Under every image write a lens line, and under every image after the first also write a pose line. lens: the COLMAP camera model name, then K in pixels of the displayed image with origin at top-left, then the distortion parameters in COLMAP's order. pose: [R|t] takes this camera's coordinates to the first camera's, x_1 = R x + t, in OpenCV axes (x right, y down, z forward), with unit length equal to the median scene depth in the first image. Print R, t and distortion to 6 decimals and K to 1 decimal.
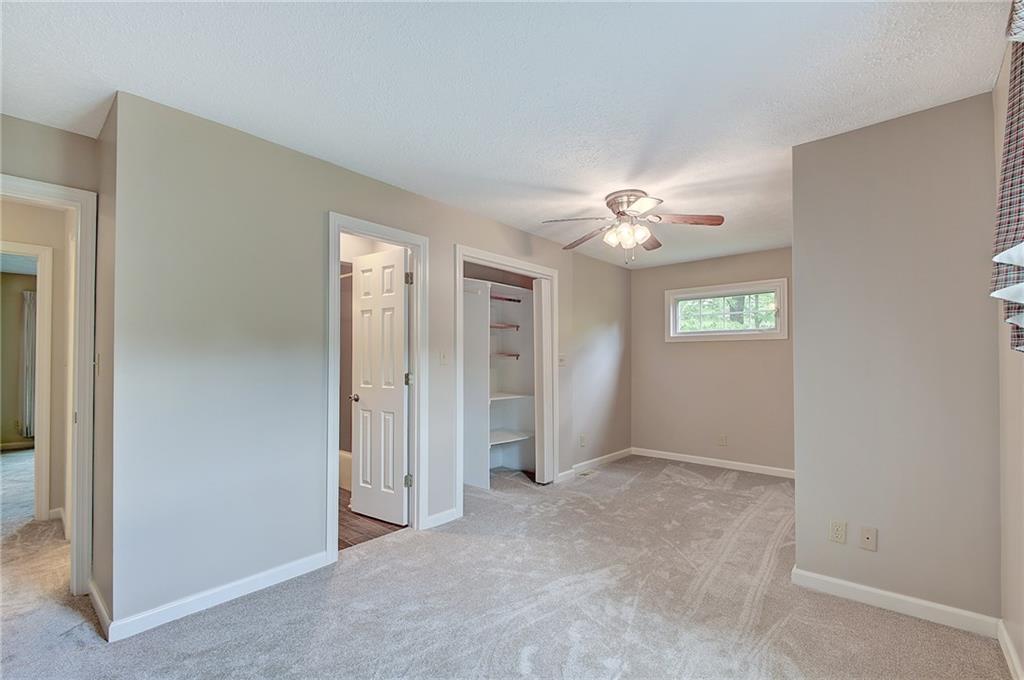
lens RADIAL K [[443.5, 0, 515.2], [0, 443.5, 356.1], [0, 0, 1]] dist [0.000106, 0.000105]
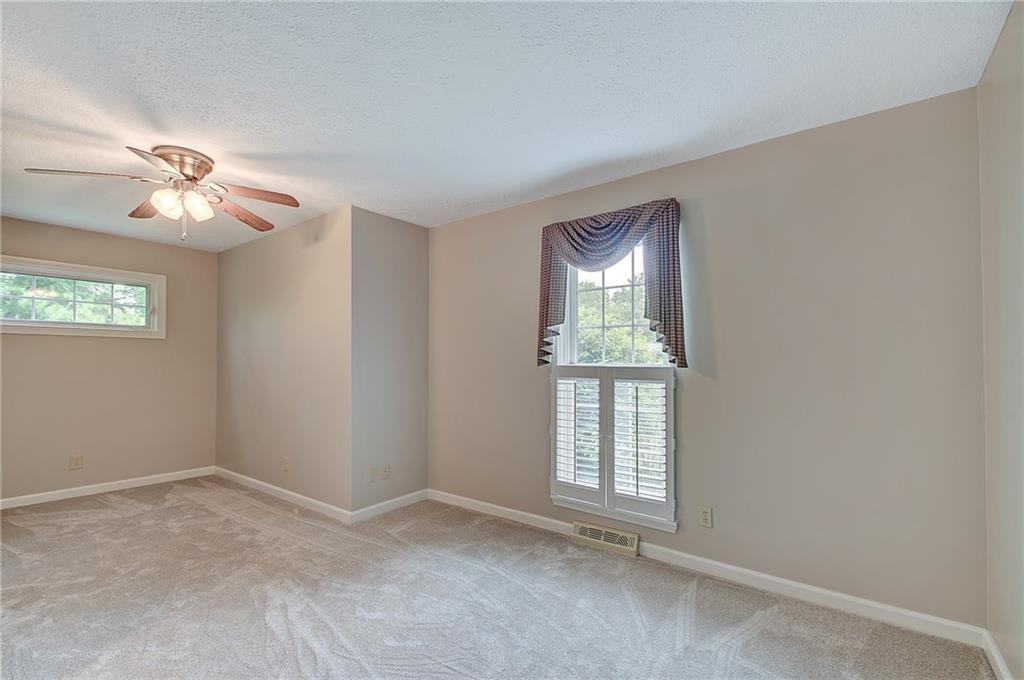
lens RADIAL K [[443.5, 0, 515.2], [0, 443.5, 356.1], [0, 0, 1]] dist [0.000106, 0.000105]
pose [[-0.071728, 0.014246, 0.997322, -0.469541], [-0.012722, 0.999804, -0.015197, 0.005656], [-0.997343, -0.013778, -0.071533, 0.362508]]
